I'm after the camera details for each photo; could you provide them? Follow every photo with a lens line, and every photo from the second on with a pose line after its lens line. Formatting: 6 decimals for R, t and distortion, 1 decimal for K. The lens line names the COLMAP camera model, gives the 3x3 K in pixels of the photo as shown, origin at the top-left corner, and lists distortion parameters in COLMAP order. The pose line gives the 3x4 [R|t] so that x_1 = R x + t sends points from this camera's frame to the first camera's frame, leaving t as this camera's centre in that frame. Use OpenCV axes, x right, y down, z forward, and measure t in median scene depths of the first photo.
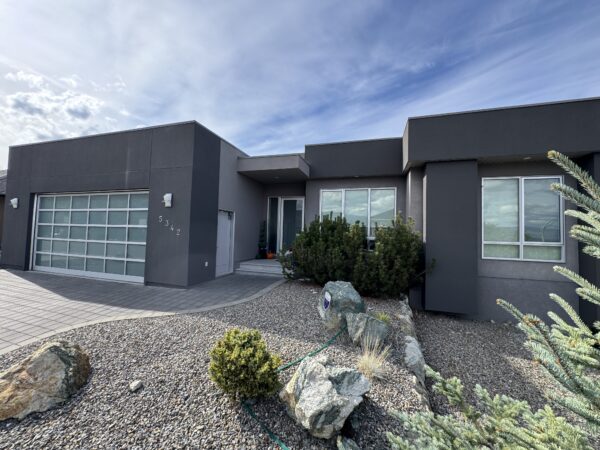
lens RADIAL K [[263.6, 0, 296.2], [0, 263.6, 224.5], [0, 0, 1]] dist [-0.005747, -0.000741]
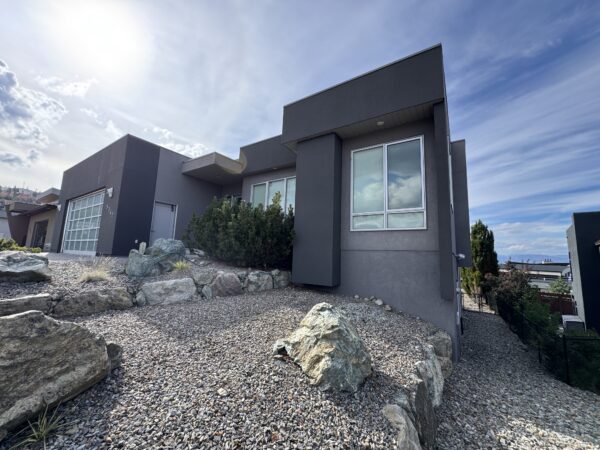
lens RADIAL K [[263.6, 0, 298.1], [0, 263.6, 222.8], [0, 0, 1]] dist [-0.005747, -0.000741]
pose [[0.951037, -0.033169, -0.307294, 0.712028], [0.000745, 0.994468, -0.105036, 0.172928], [0.309078, 0.099664, 0.945800, 0.021509]]
